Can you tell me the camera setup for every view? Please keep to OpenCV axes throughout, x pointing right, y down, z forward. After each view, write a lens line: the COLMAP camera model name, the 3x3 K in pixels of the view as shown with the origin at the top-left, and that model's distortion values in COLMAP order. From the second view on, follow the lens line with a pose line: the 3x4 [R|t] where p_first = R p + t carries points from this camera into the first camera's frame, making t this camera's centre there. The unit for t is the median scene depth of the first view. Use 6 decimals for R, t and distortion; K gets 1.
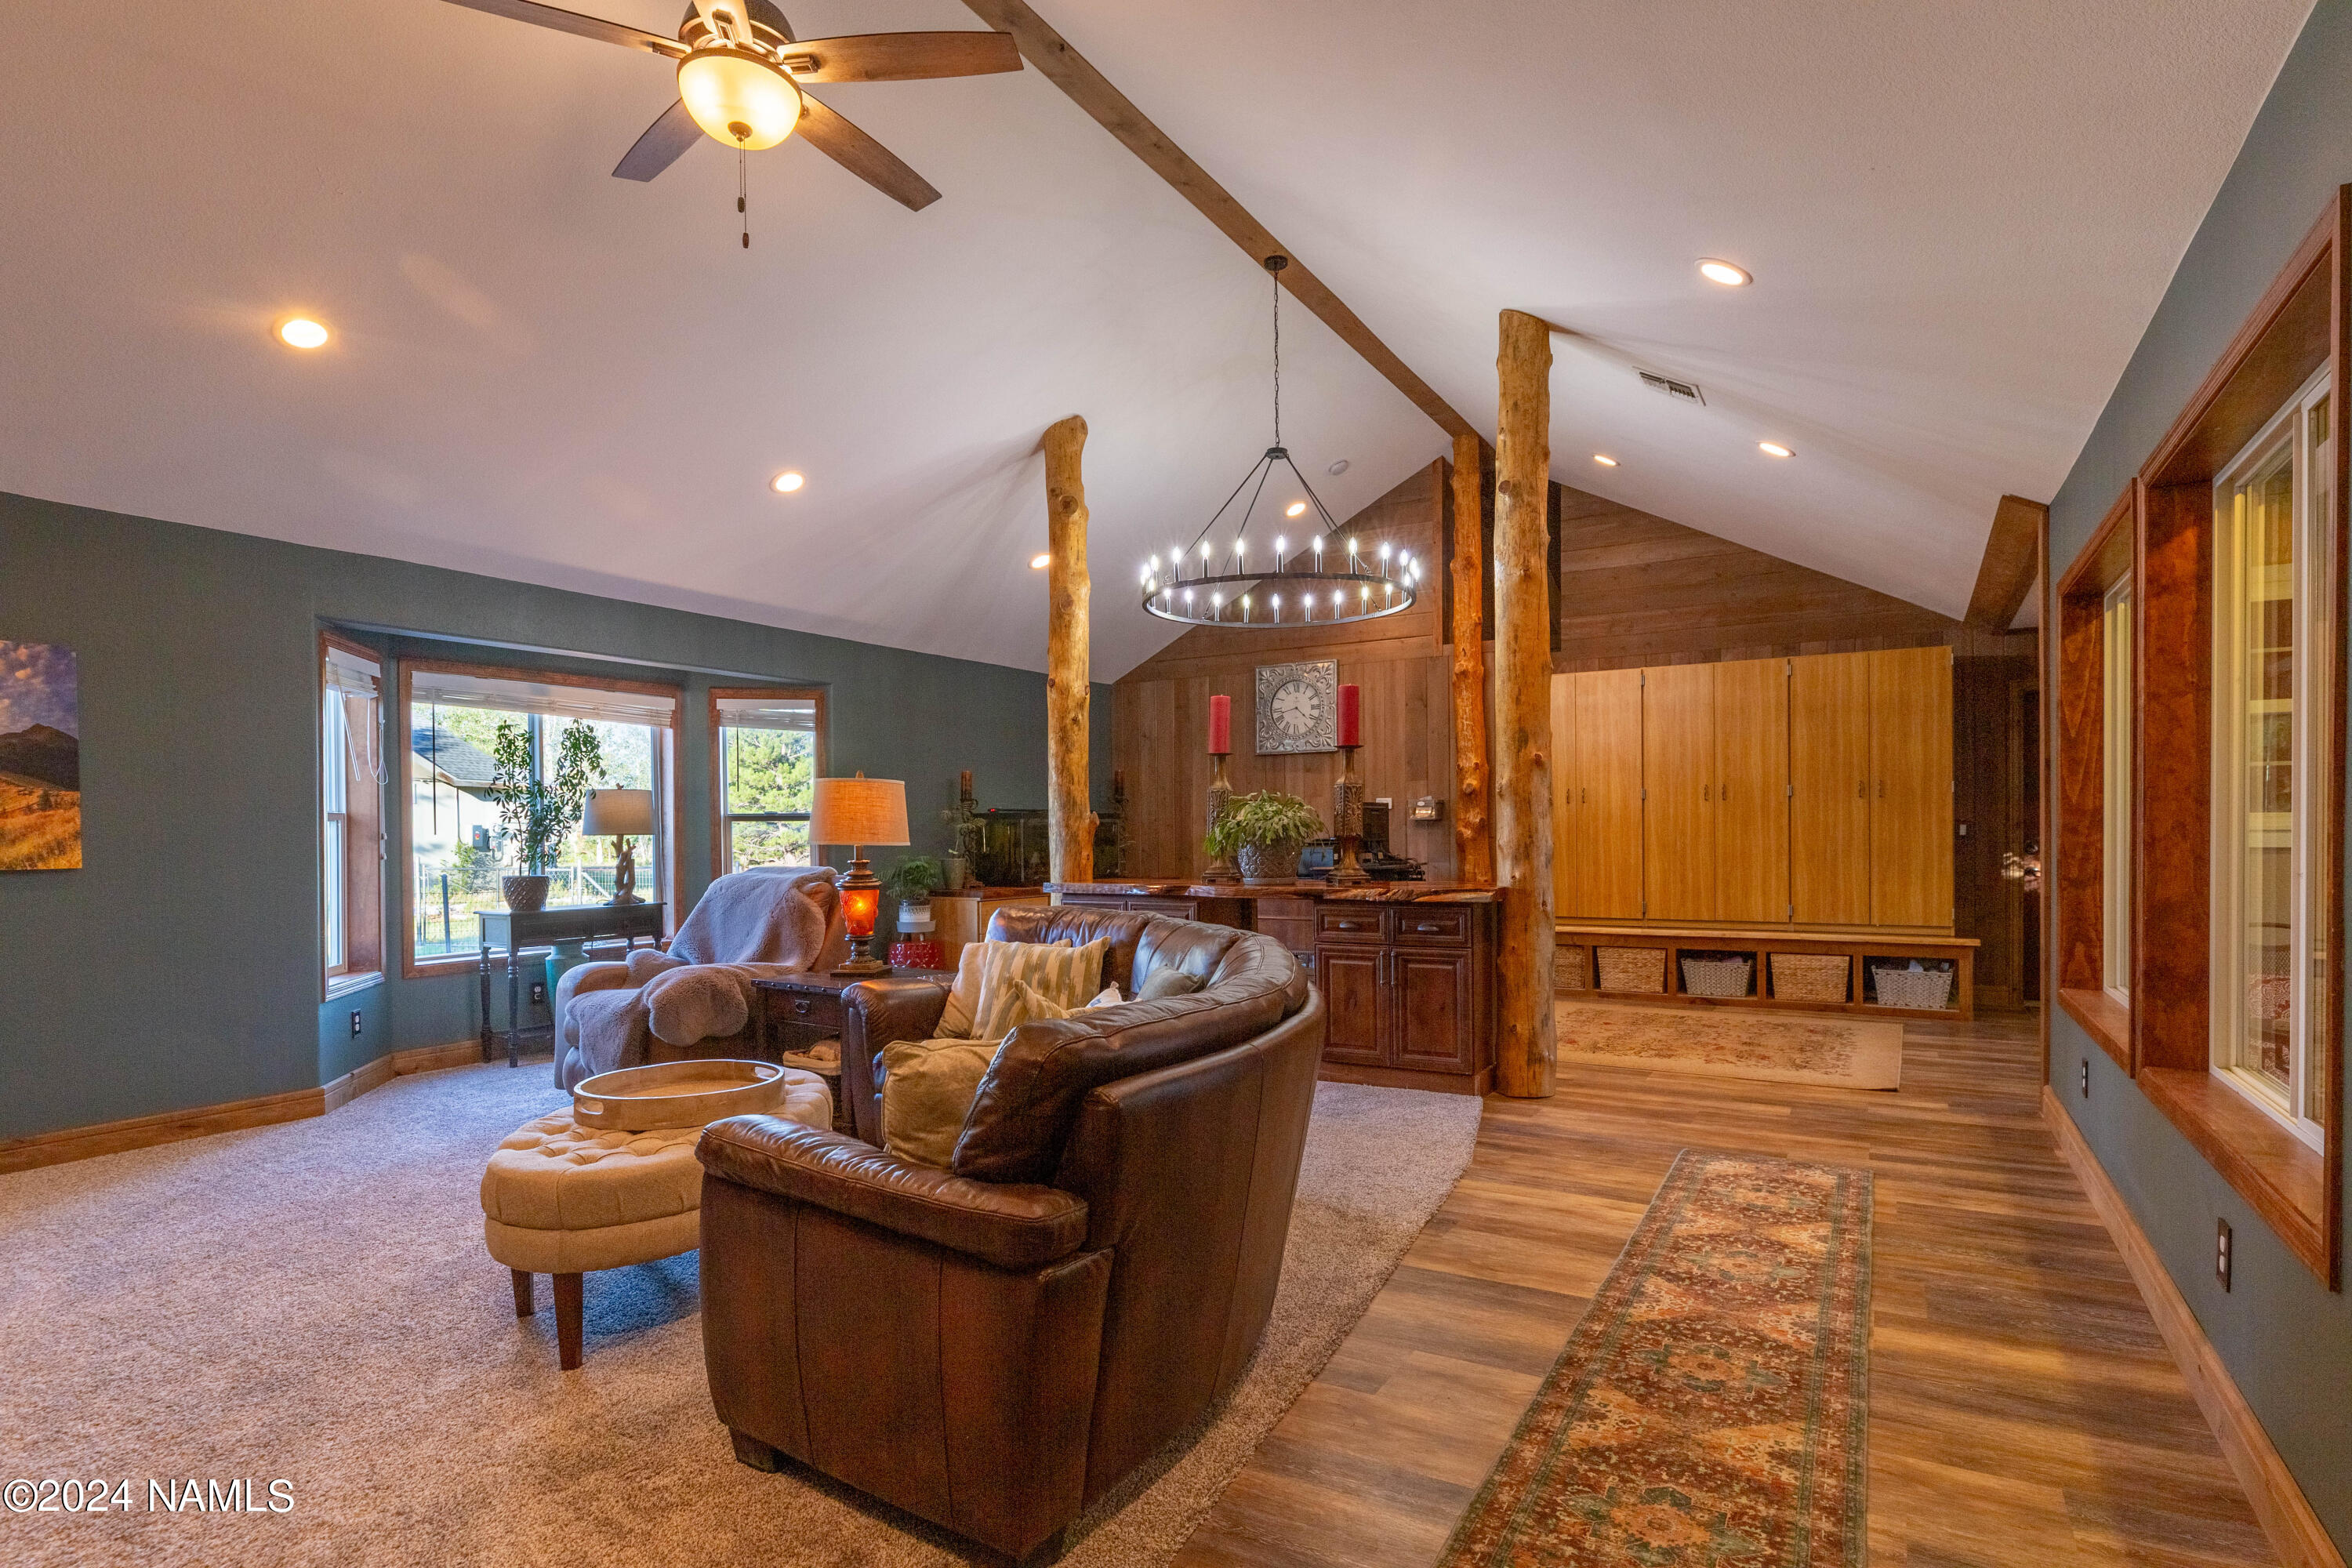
lens RADIAL K [[1208.6, 0, 1174.9], [0, 1208.6, 845.0], [0, 0, 1]] dist [0.002540, 0.000426]
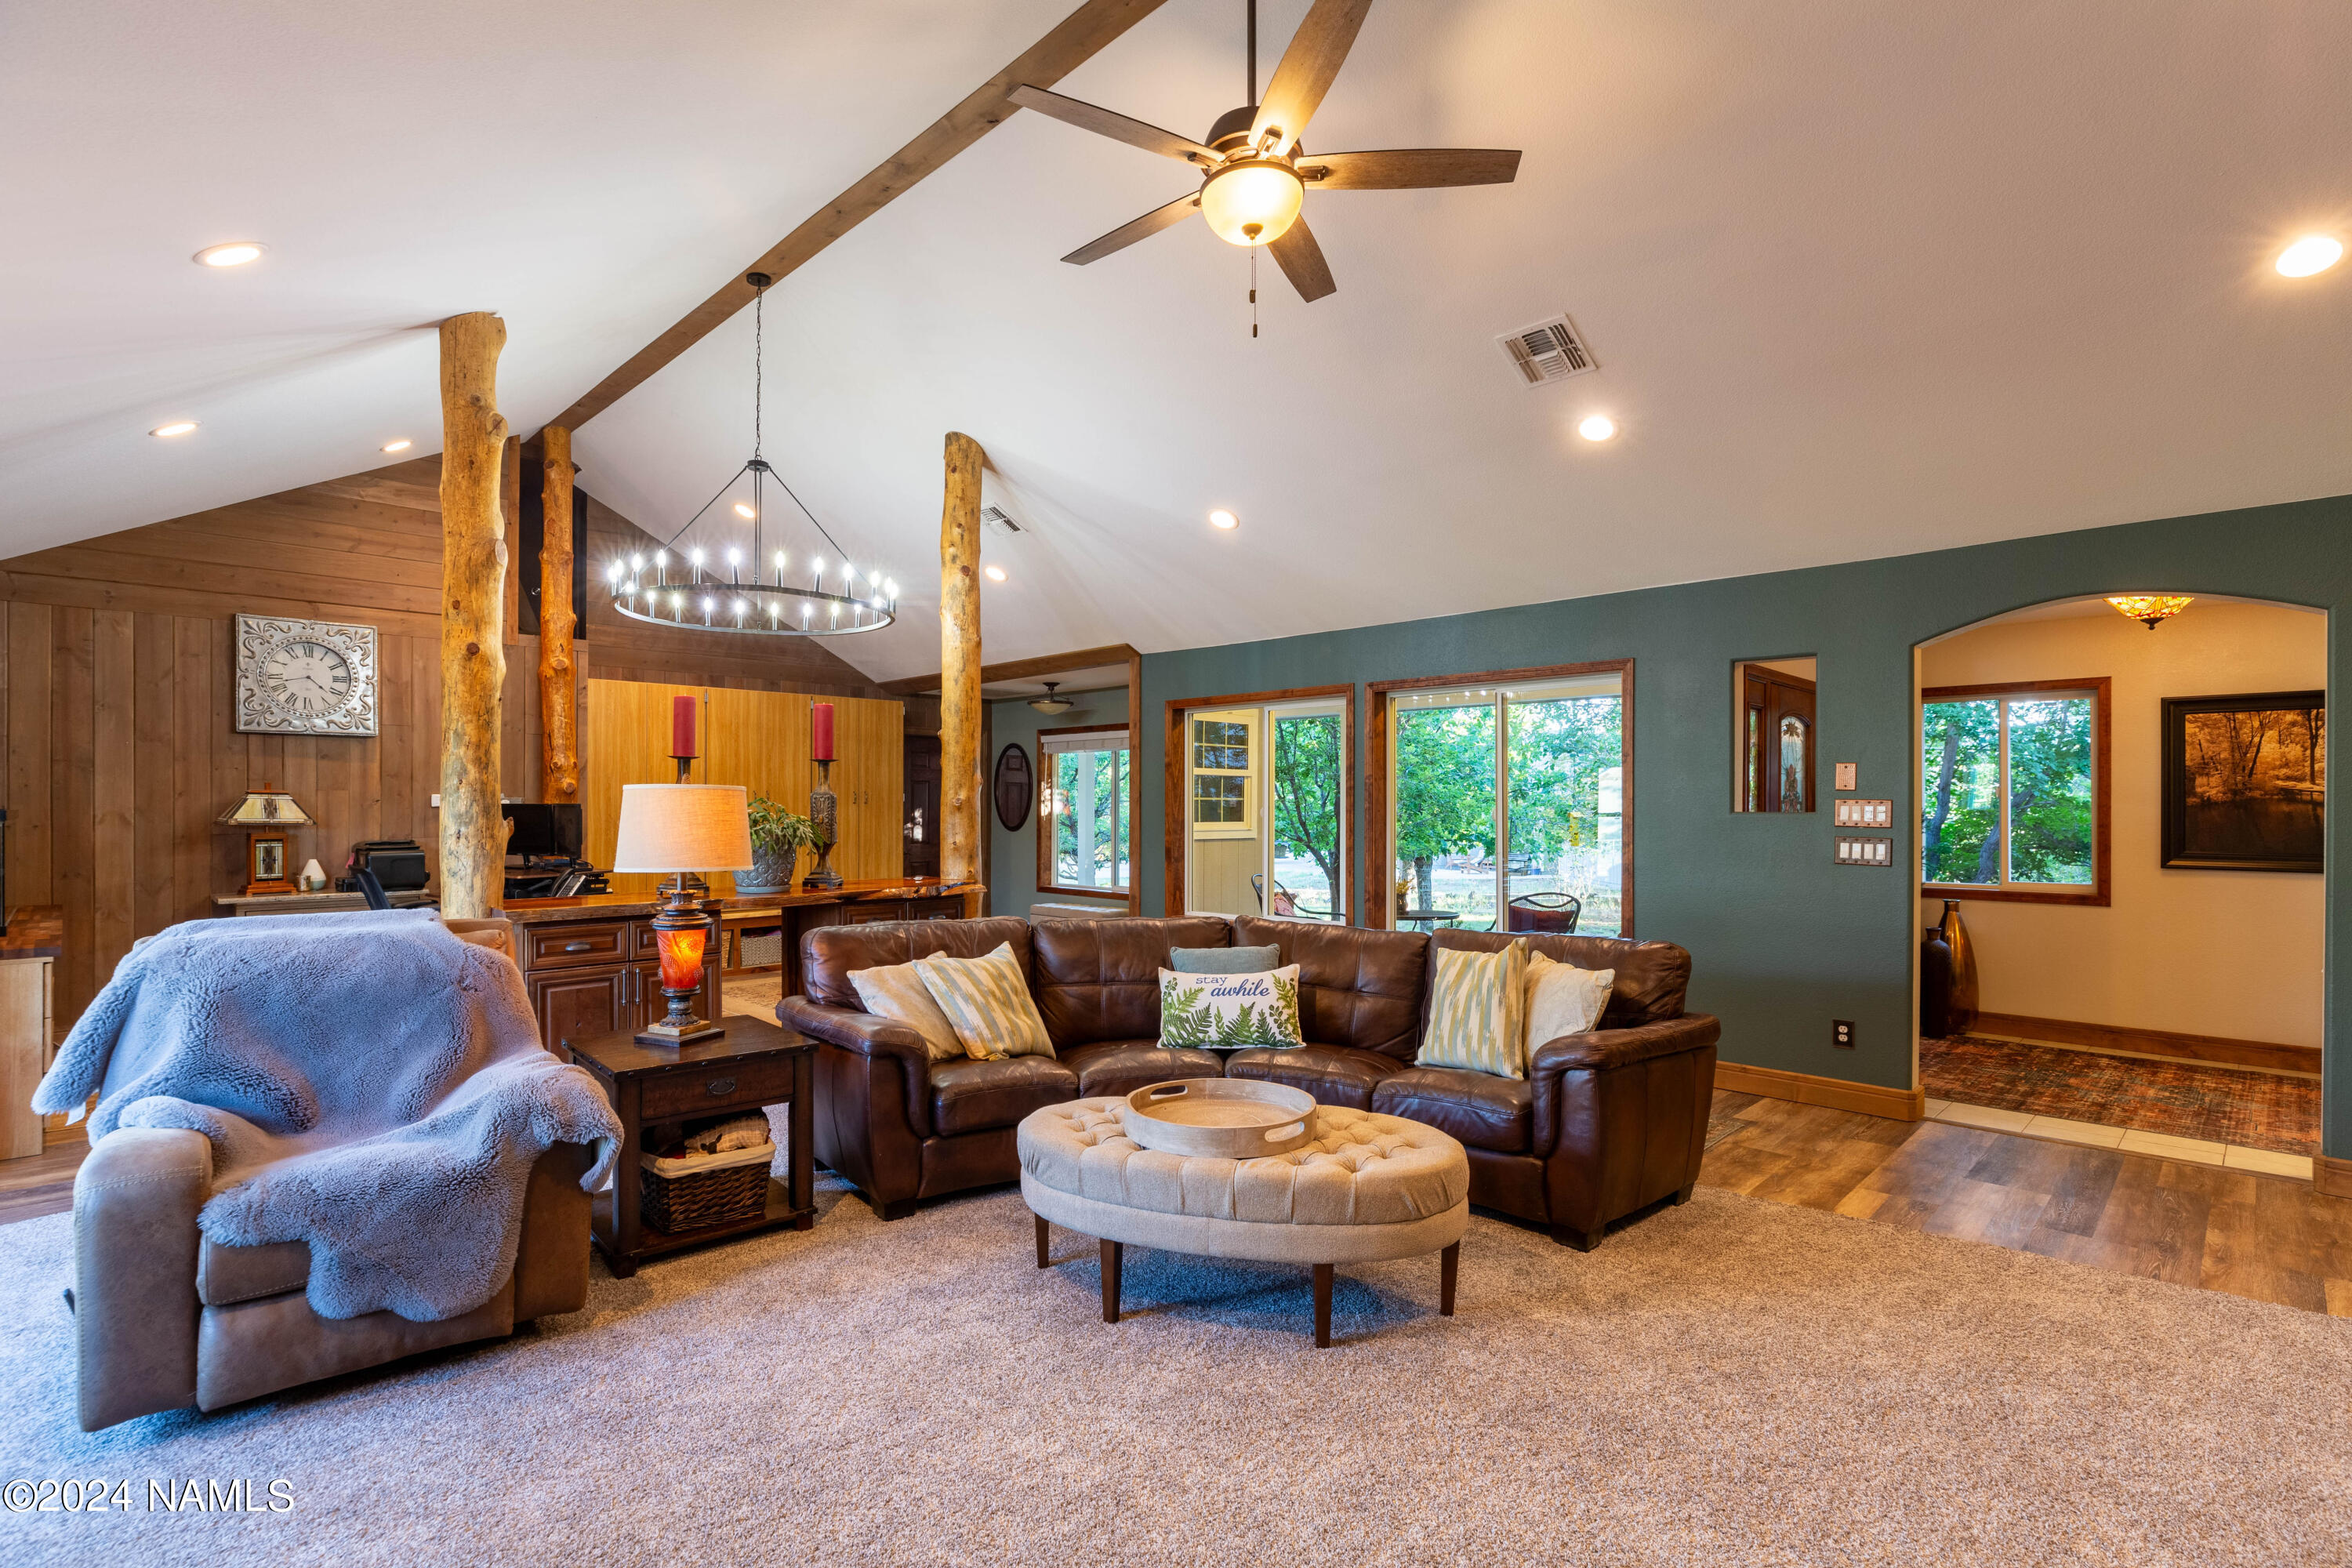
lens RADIAL K [[1104.7, 0, 1167.9], [0, 1104.7, 799.9], [0, 0, 1]] dist [-0.022880, -0.000022]
pose [[0.246872, 0.013470, 0.968954, -0.933705], [0.009126, 0.999827, -0.016225, -0.033260], [-0.969005, 0.012848, 0.246707, 0.575515]]
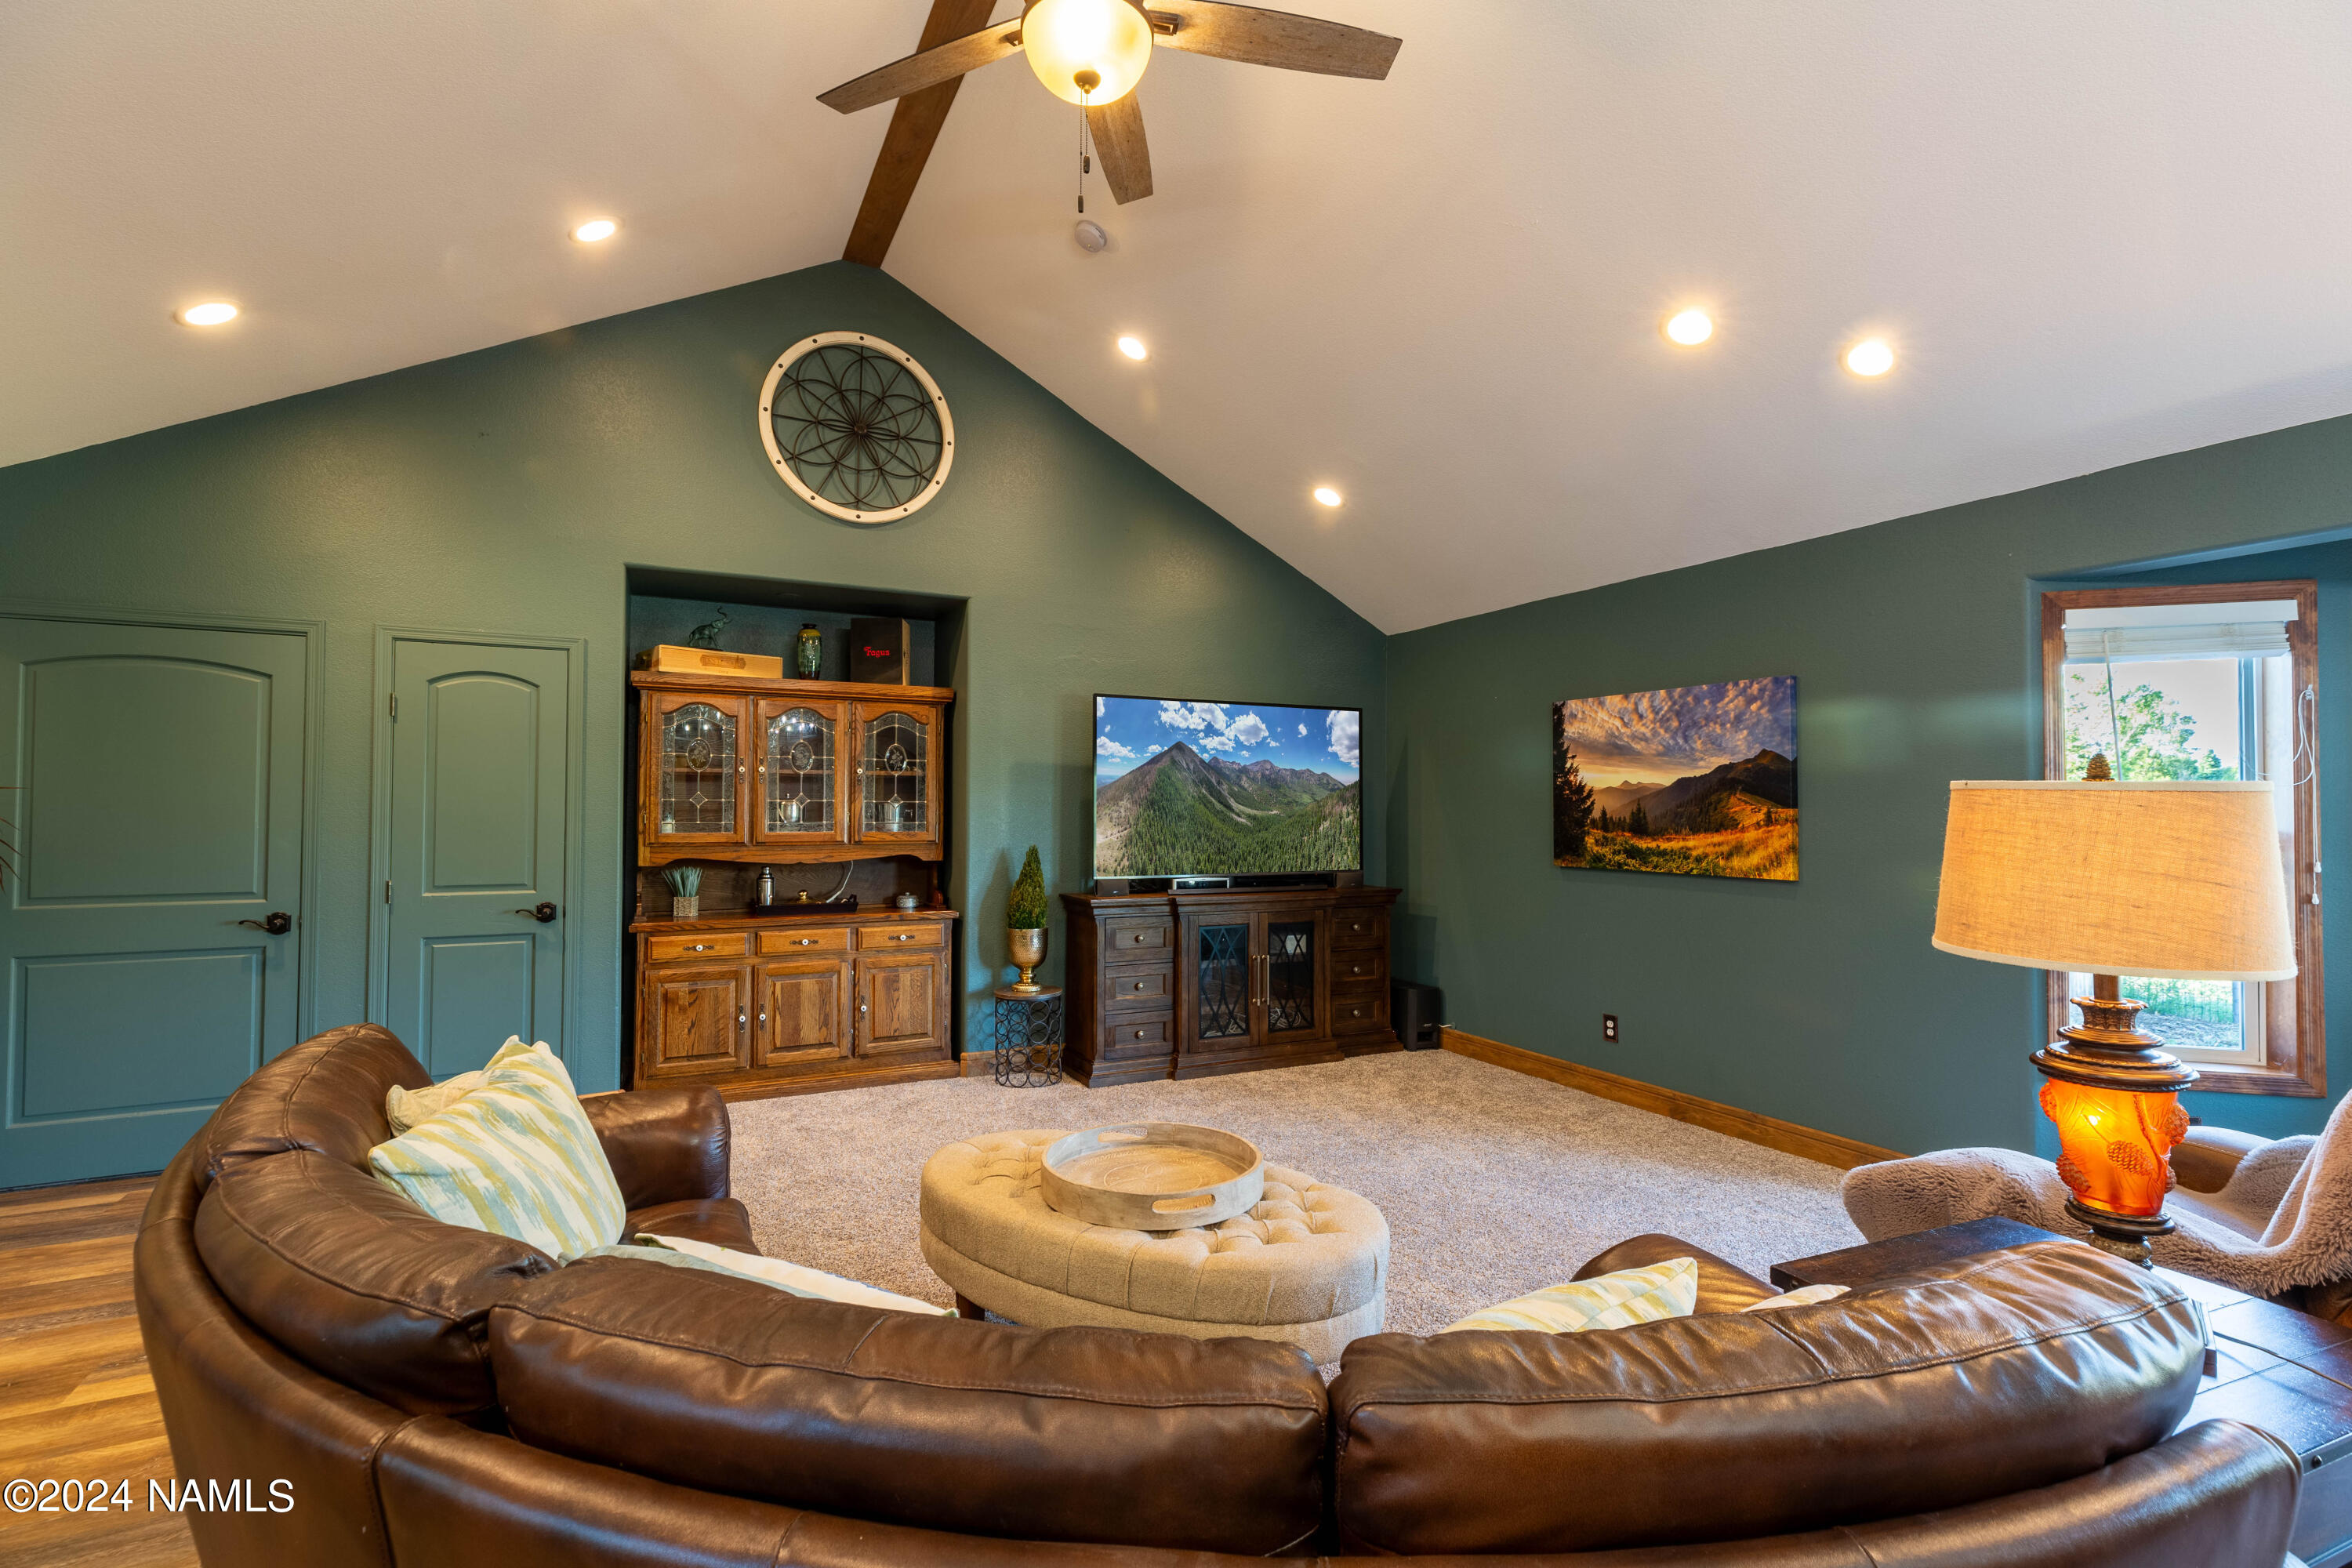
lens RADIAL K [[1069.7, 0, 1190.2], [0, 1069.7, 819.6], [0, 0, 1]] dist [0.013277, -0.000778]
pose [[-0.534702, 0.016597, -0.844877, 0.181864], [-0.009247, 0.999632, 0.025489, -0.053318], [0.844990, 0.021442, -0.534352, 1.048662]]
